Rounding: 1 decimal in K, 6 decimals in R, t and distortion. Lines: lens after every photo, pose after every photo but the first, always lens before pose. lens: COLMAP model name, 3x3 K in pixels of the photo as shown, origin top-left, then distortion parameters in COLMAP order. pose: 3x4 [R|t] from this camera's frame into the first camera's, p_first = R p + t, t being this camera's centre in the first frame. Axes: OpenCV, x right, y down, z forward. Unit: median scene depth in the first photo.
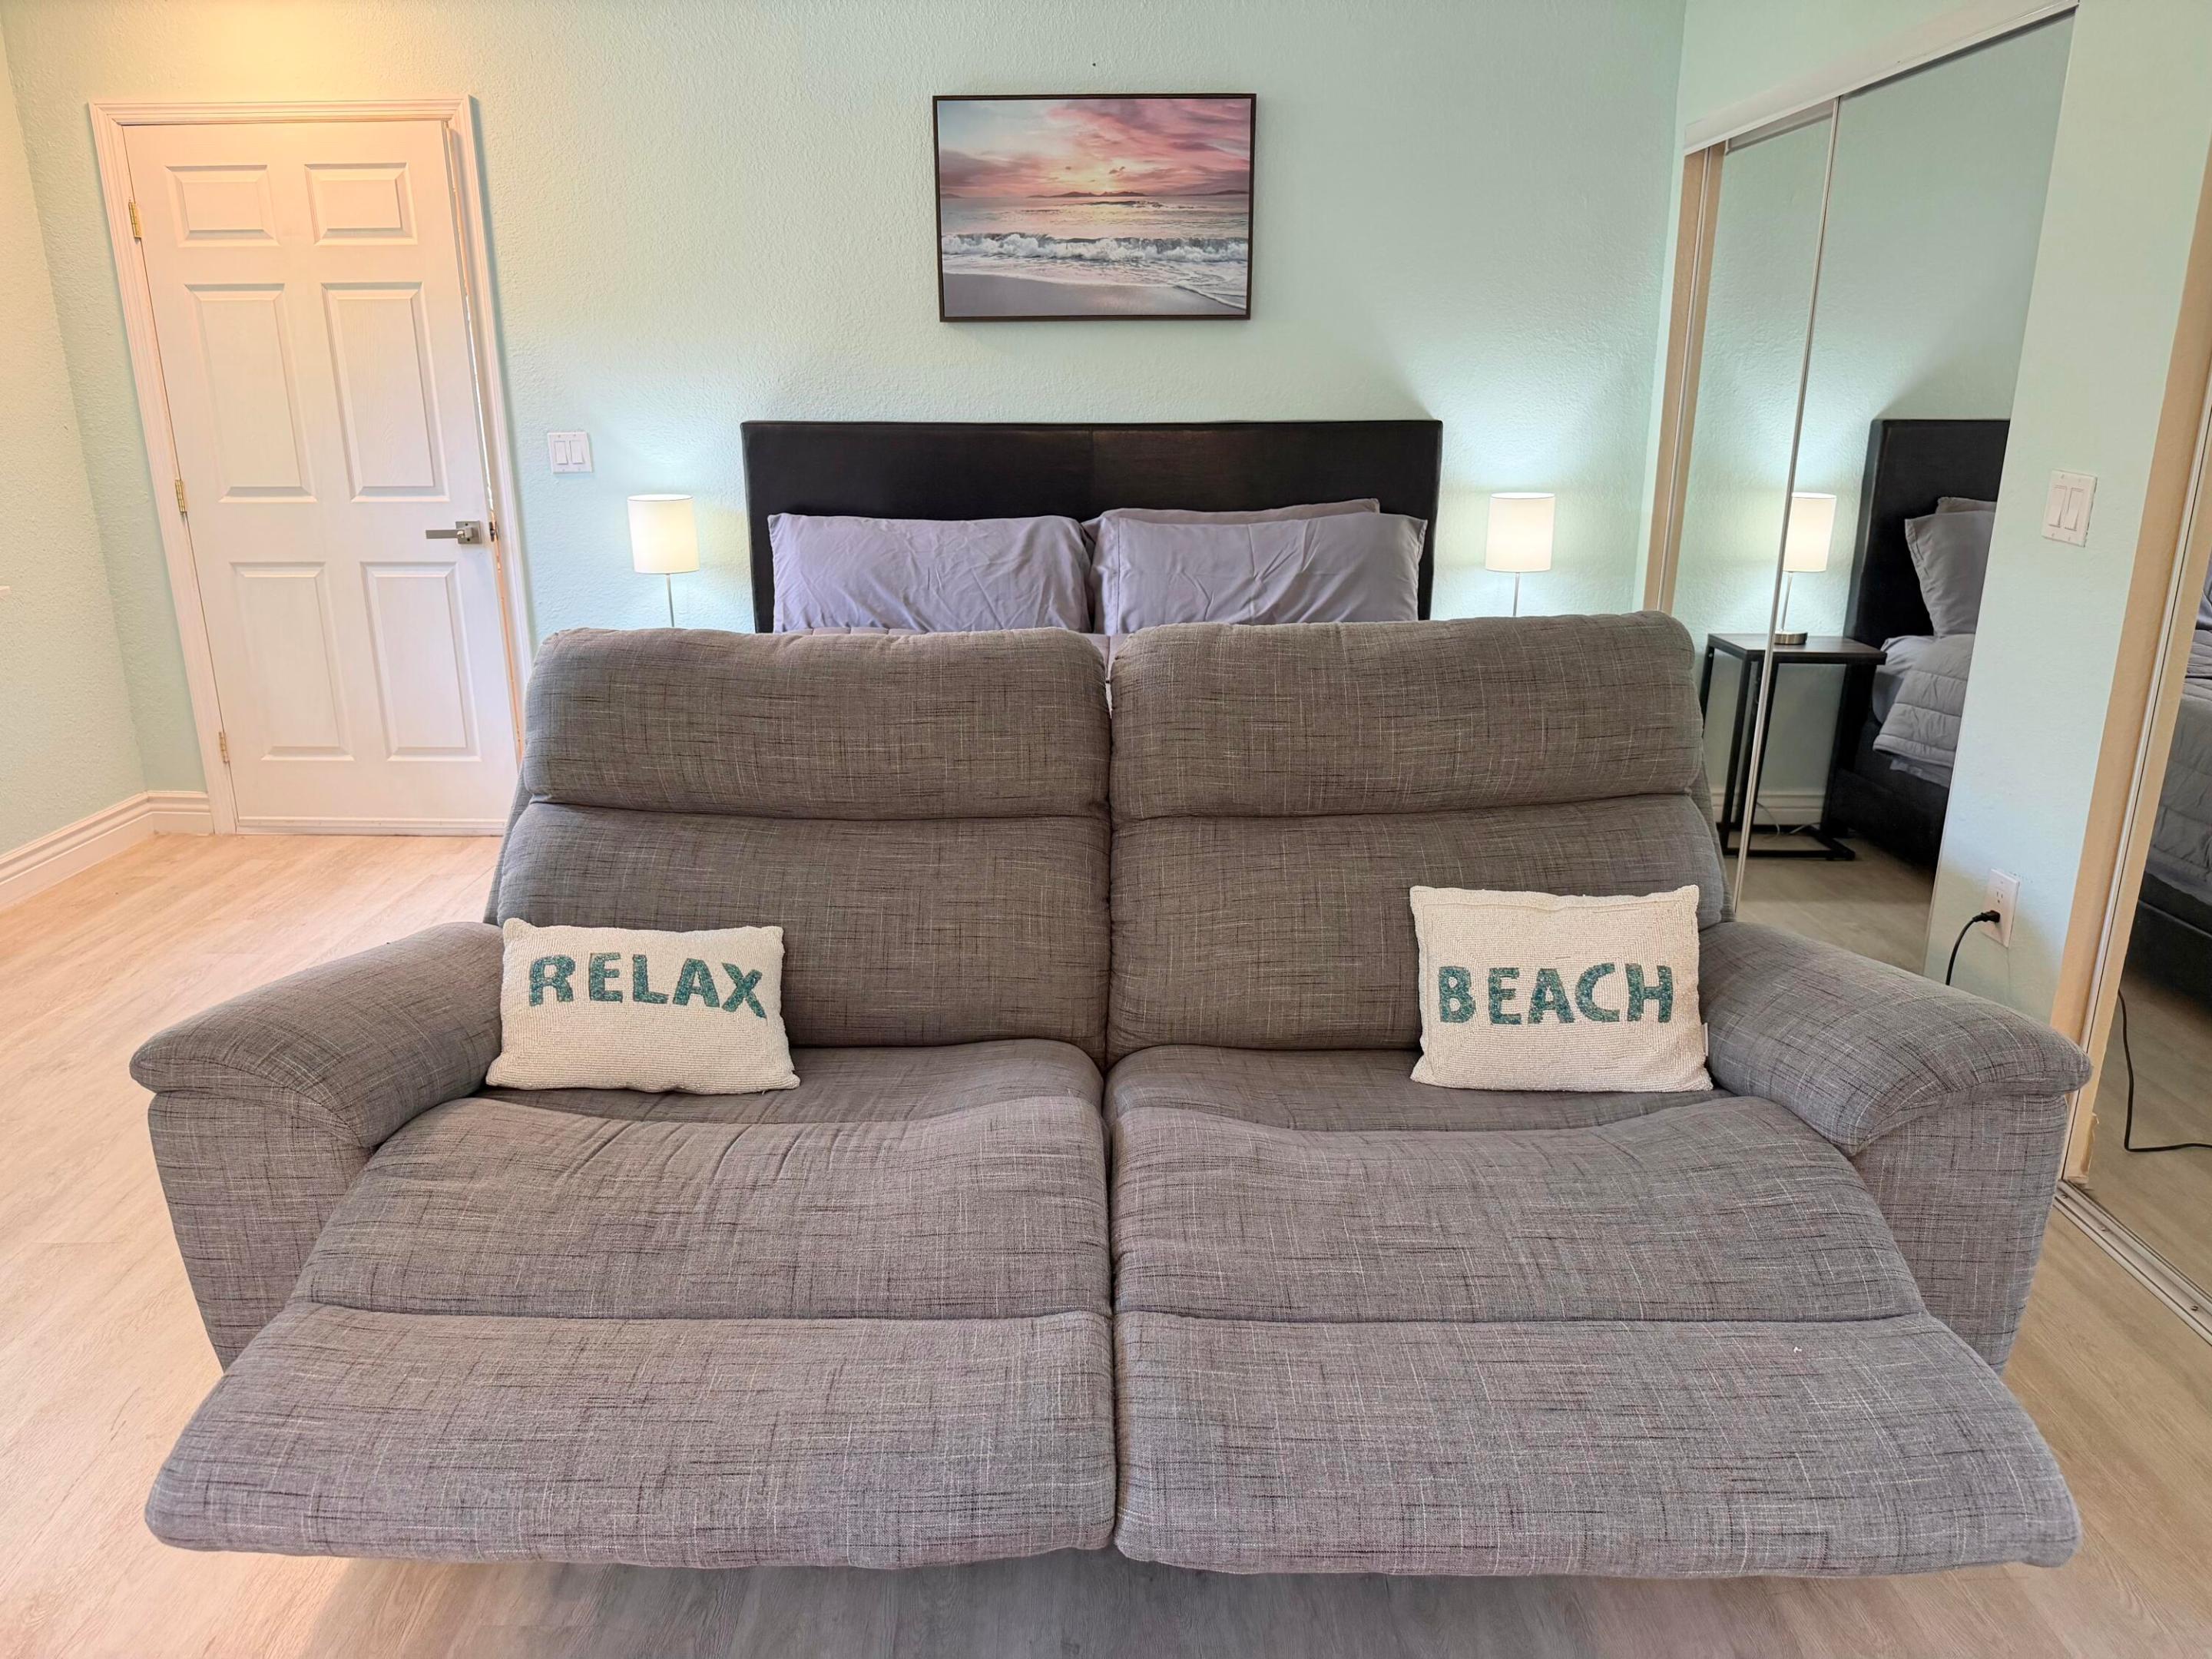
lens RADIAL K [[1530.4, 0, 1109.9], [0, 1530.4, 834.5], [0, 0, 1]] dist [0.074086, -0.120732]
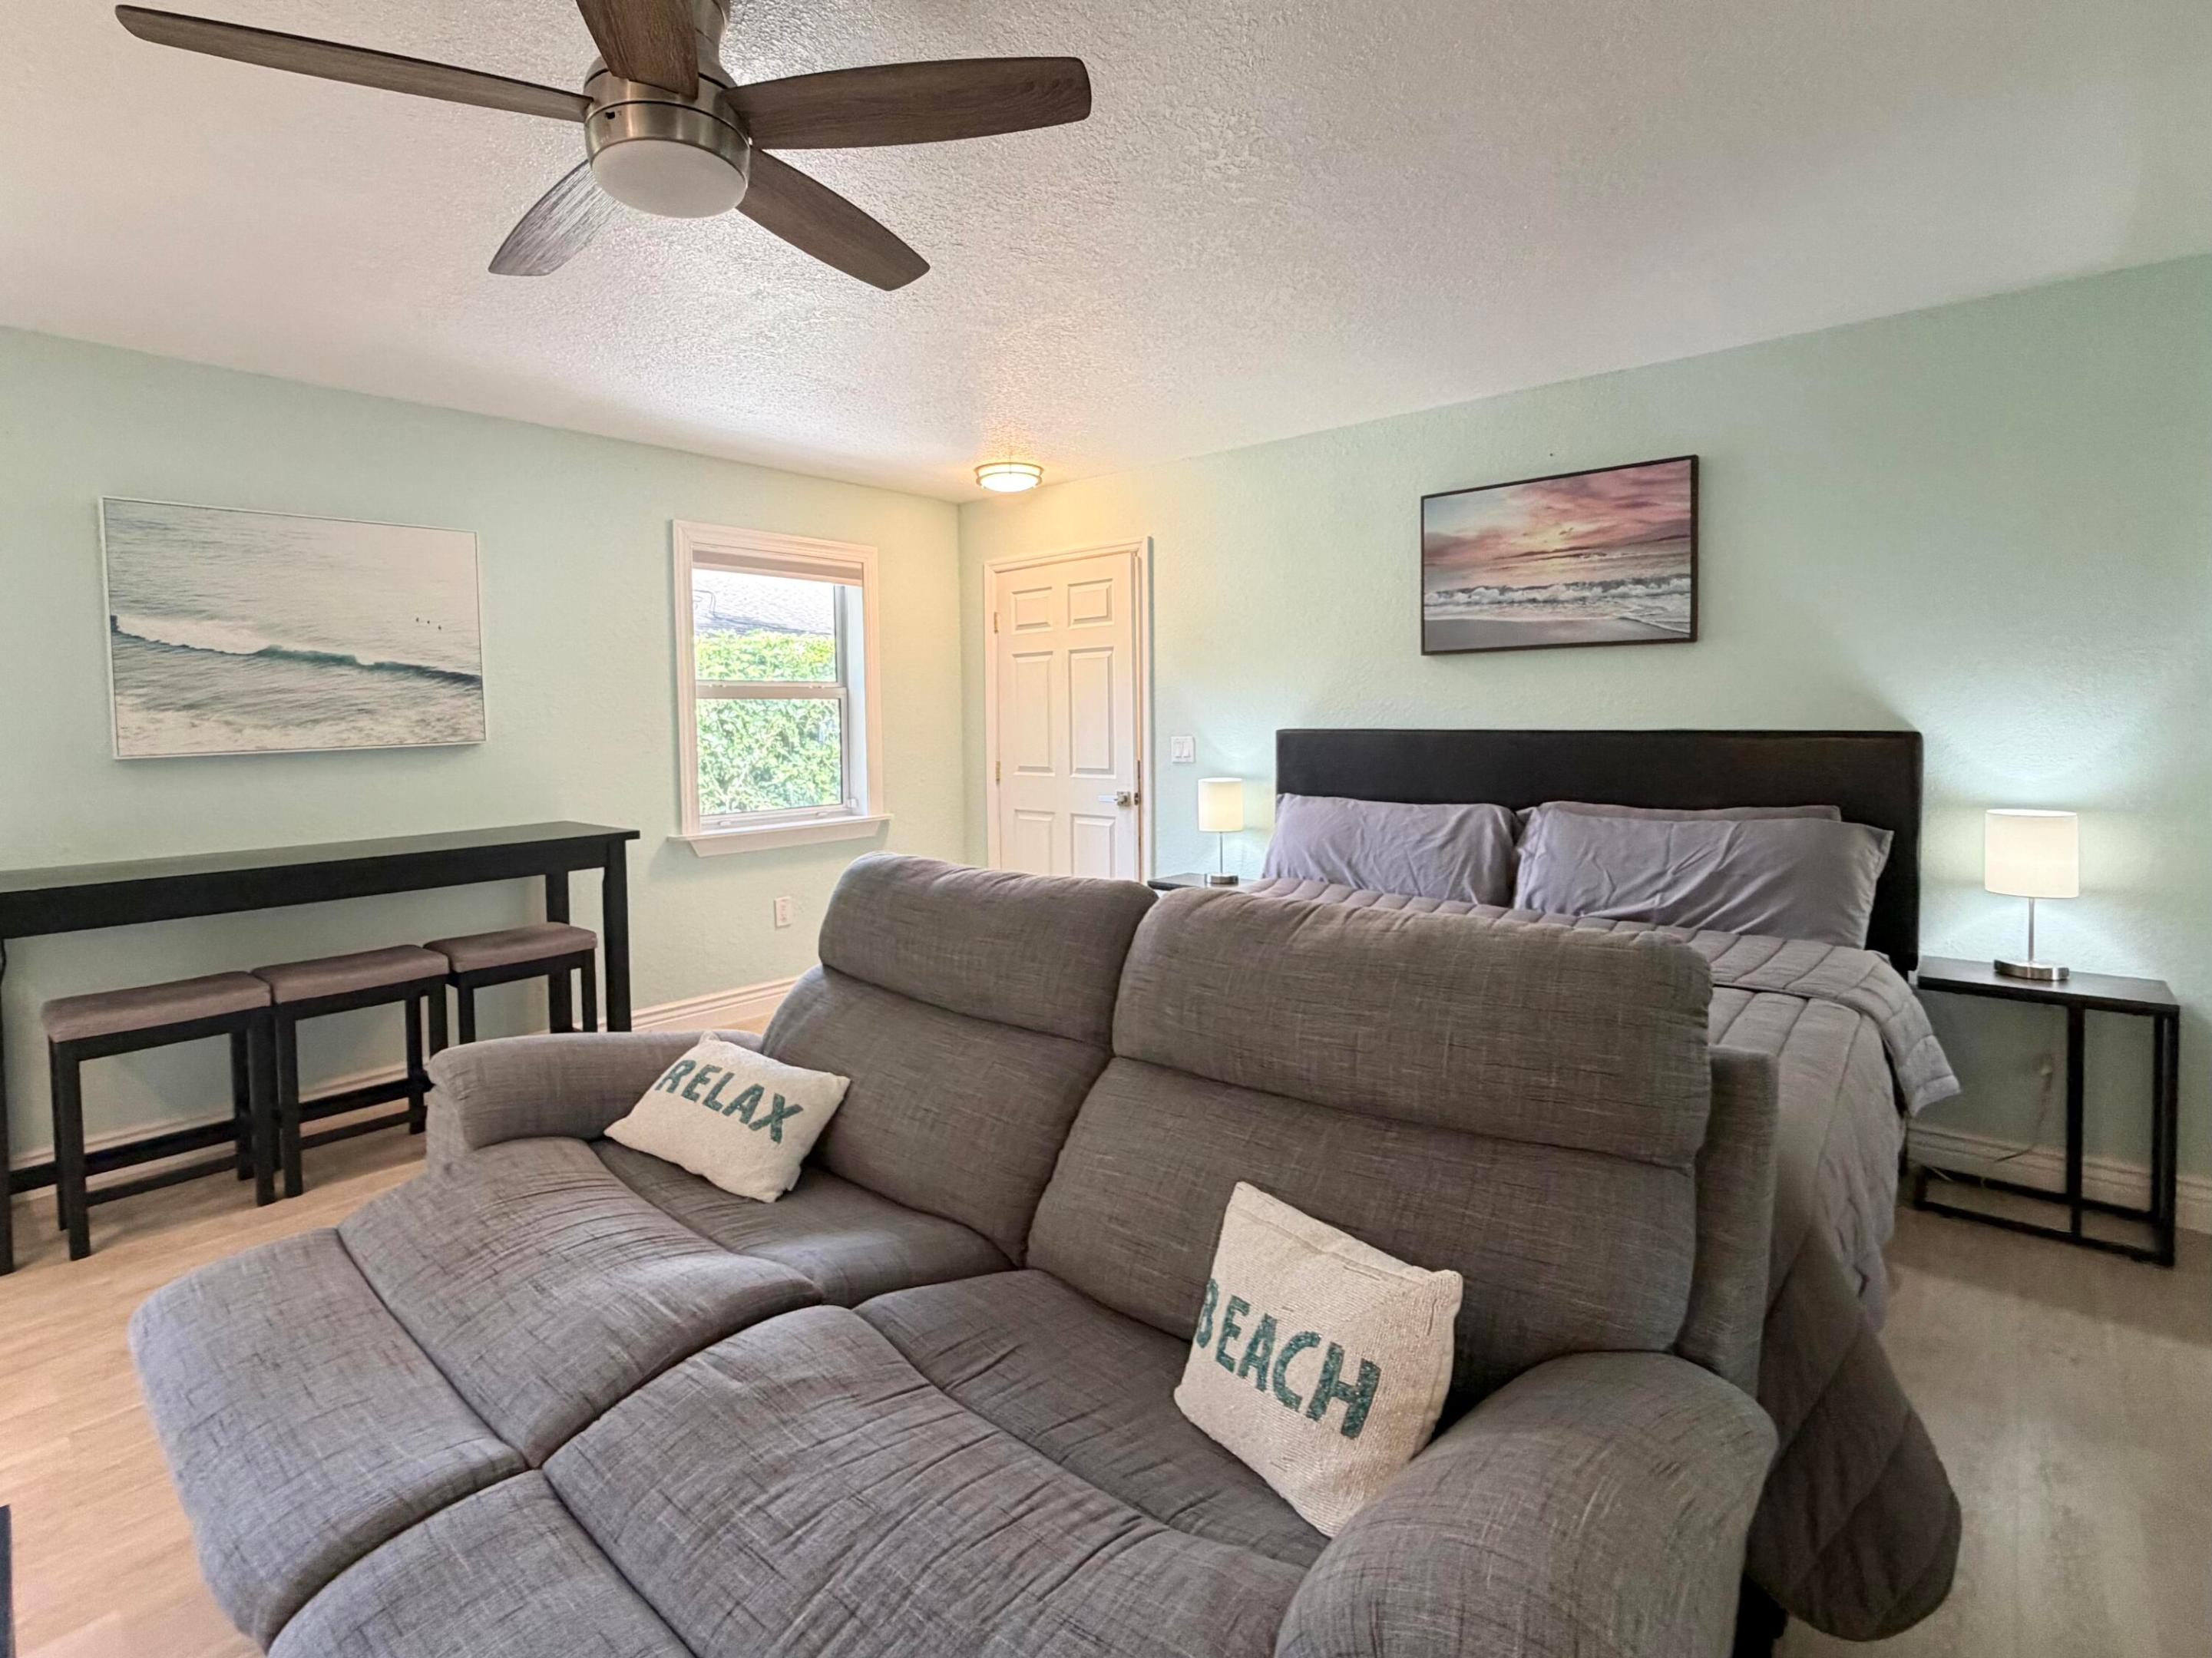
lens RADIAL K [[1078.9, 0, 1067.2], [0, 1078.9, 743.5], [0, 0, 1]] dist [0.002309, 0.000151]
pose [[0.740860, 0.013219, -0.671529, 0.286063], [-0.184013, 0.965547, -0.184004, -0.040164], [0.645961, 0.259891, 0.717768, 0.179651]]
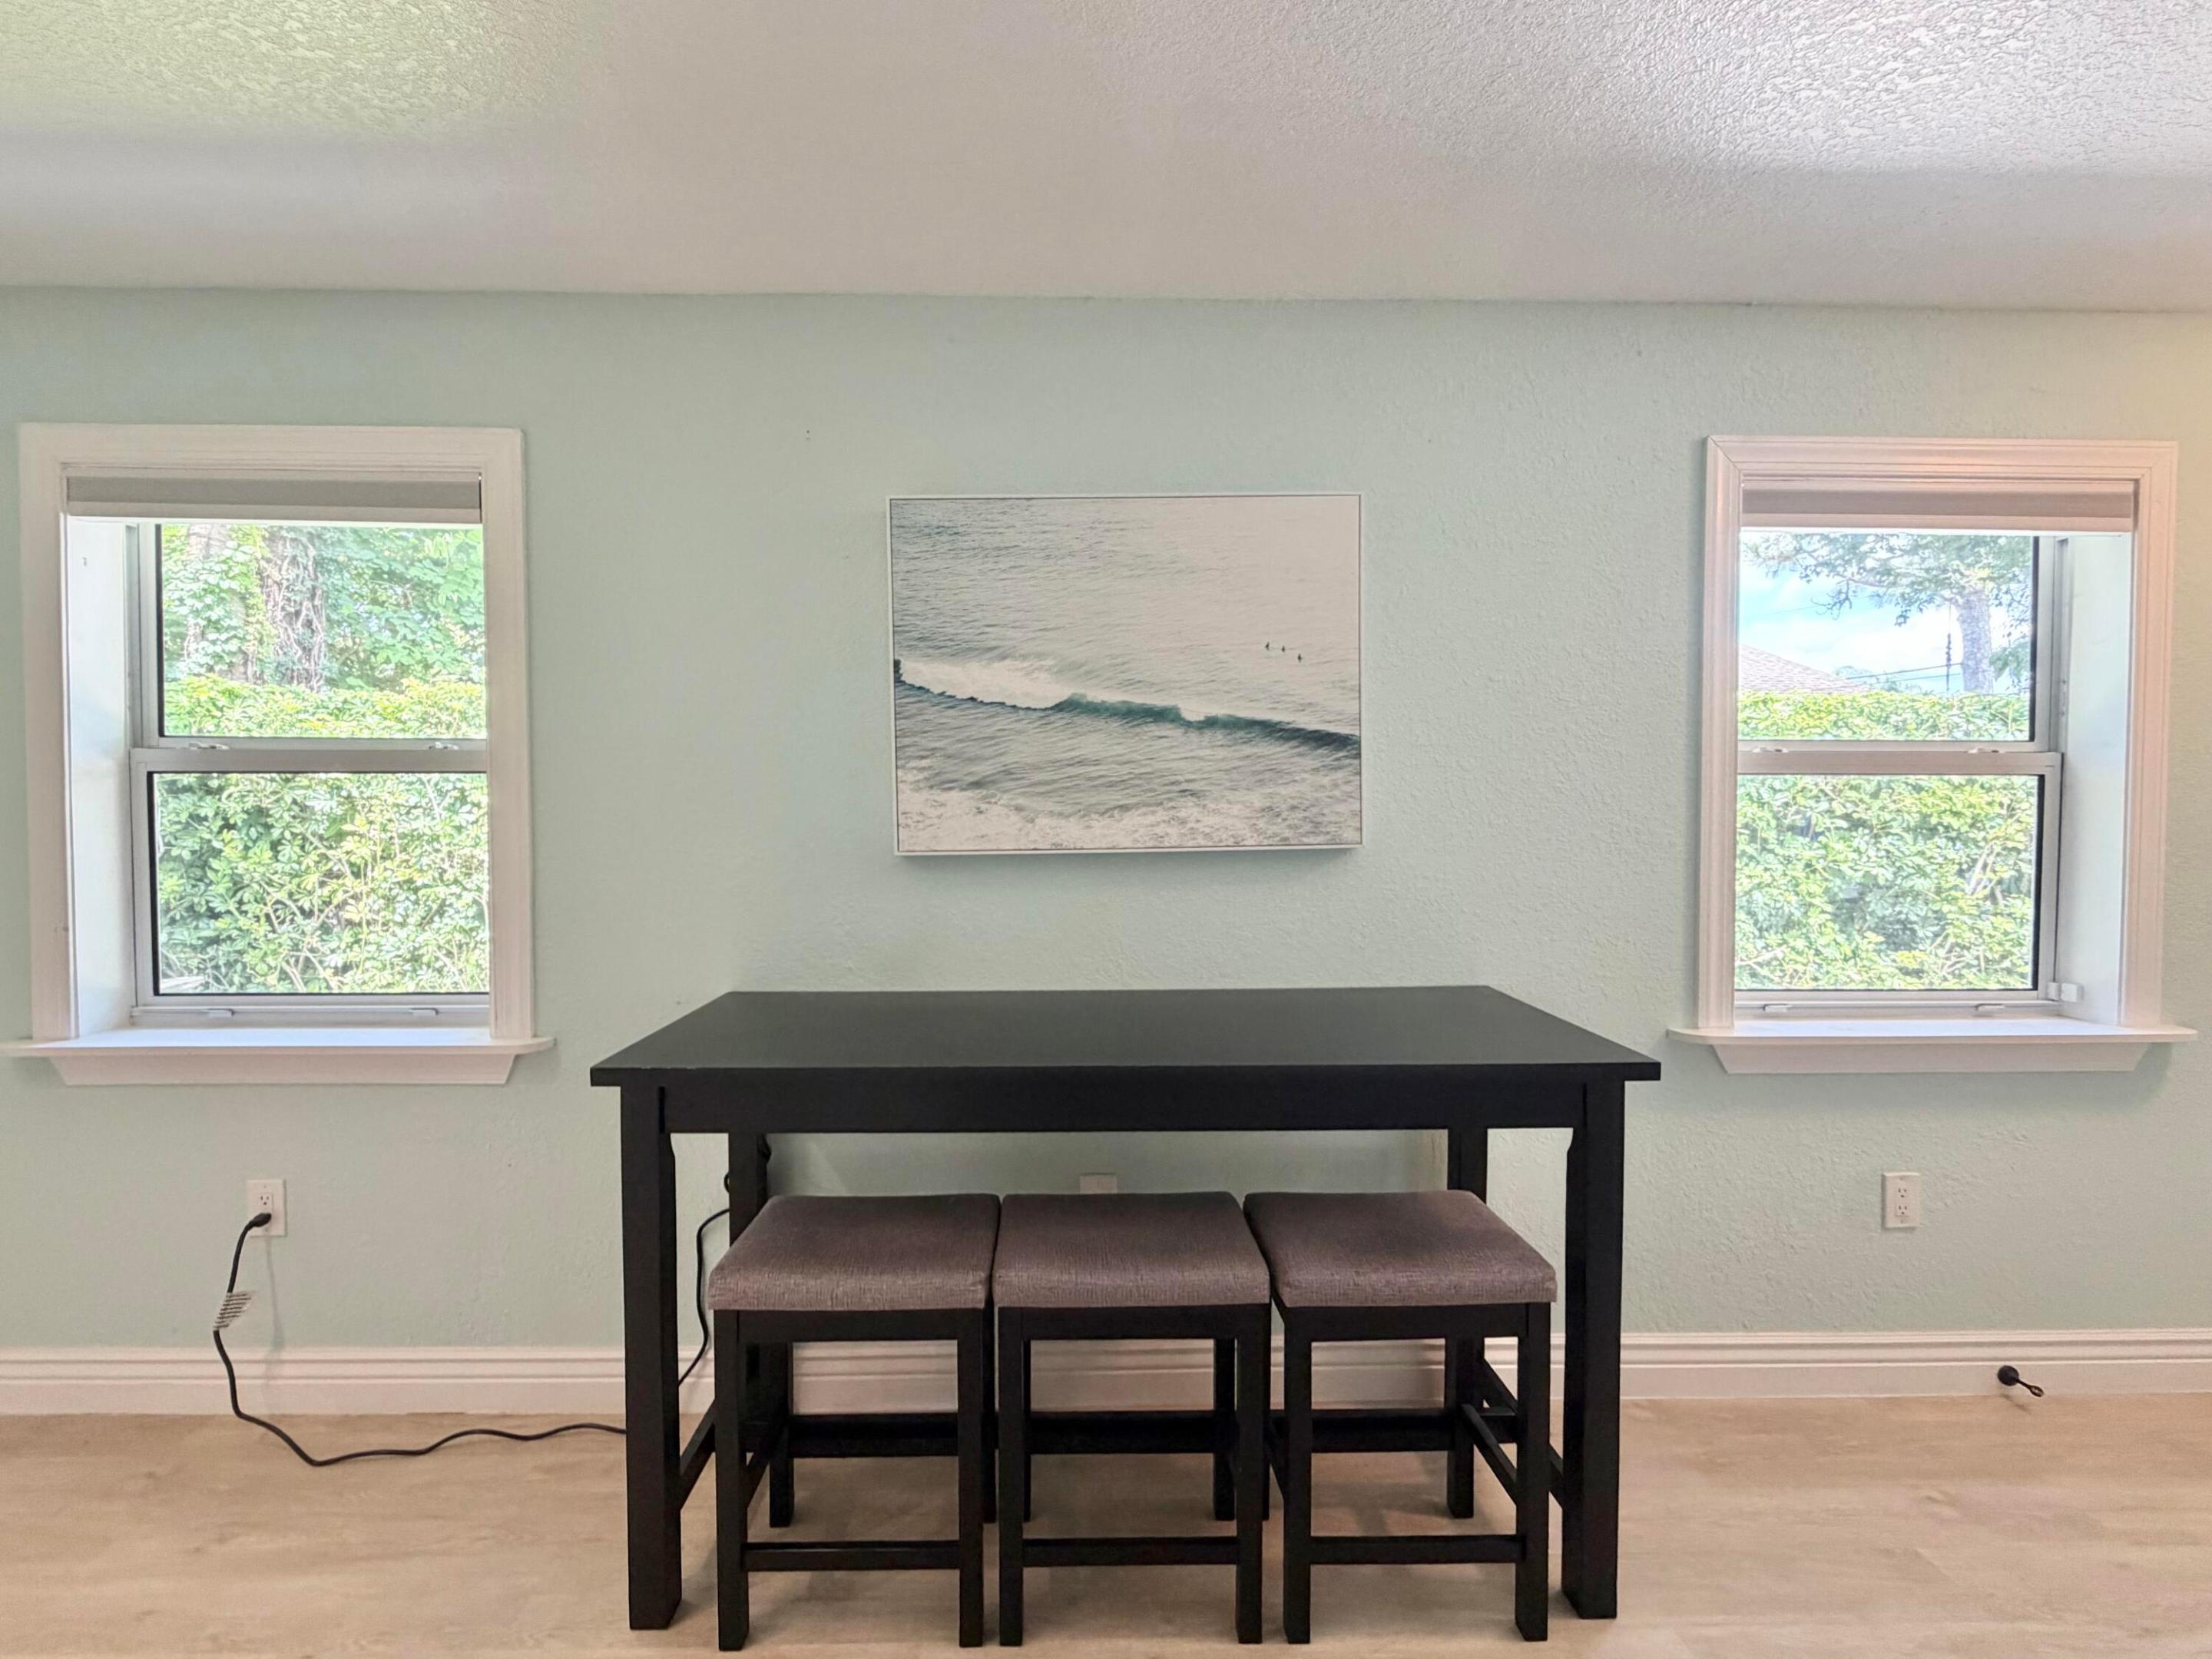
lens RADIAL K [[923.2, 0, 1069.6], [0, 923.2, 828.0], [0, 0, 1]] dist [-0.001005, -0.000307]
pose [[0.007801, 0.037729, -0.999258, -0.219614], [-0.290790, 0.956189, 0.033833, -0.099724], [0.956755, 0.290310, 0.018430, 0.361749]]
